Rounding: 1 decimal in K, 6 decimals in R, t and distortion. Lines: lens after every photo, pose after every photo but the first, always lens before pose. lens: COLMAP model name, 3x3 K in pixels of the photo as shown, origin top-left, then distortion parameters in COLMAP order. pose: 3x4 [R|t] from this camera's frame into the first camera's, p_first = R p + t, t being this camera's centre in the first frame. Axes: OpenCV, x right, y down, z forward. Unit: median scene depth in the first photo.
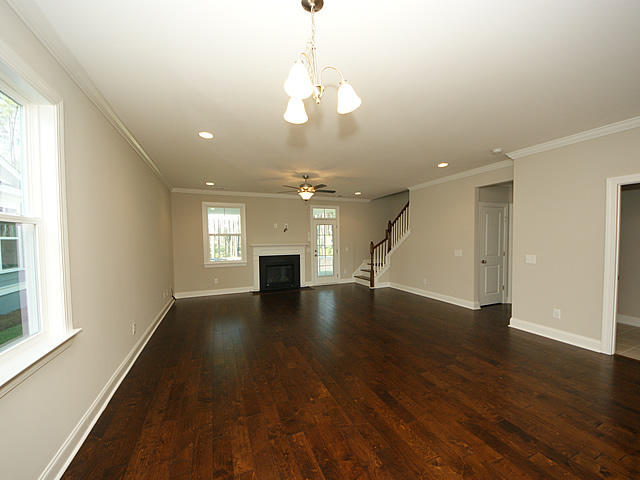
lens RADIAL K [[256.3, 0, 319.4], [0, 256.3, 249.1], [0, 0, 1]] dist [0.039525, -0.025166]
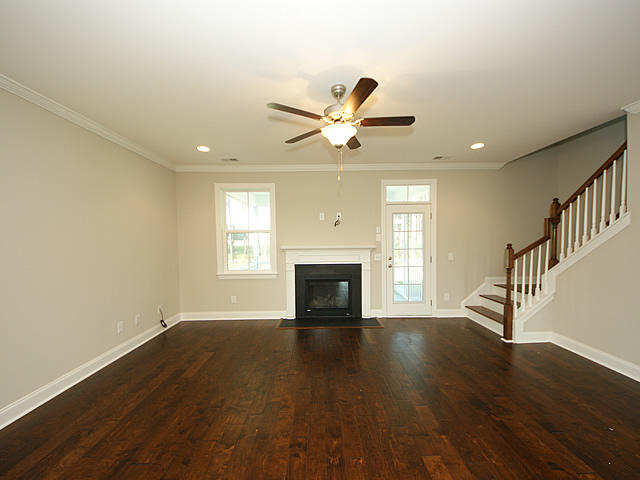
lens RADIAL K [[256.3, 0, 319.4], [0, 256.3, 249.1], [0, 0, 1]] dist [0.039525, -0.025166]
pose [[0.927583, 0.019397, -0.373113, 0.057147], [-0.016833, 0.999807, 0.010130, -0.018358], [0.373237, -0.003116, 0.927731, 0.413769]]
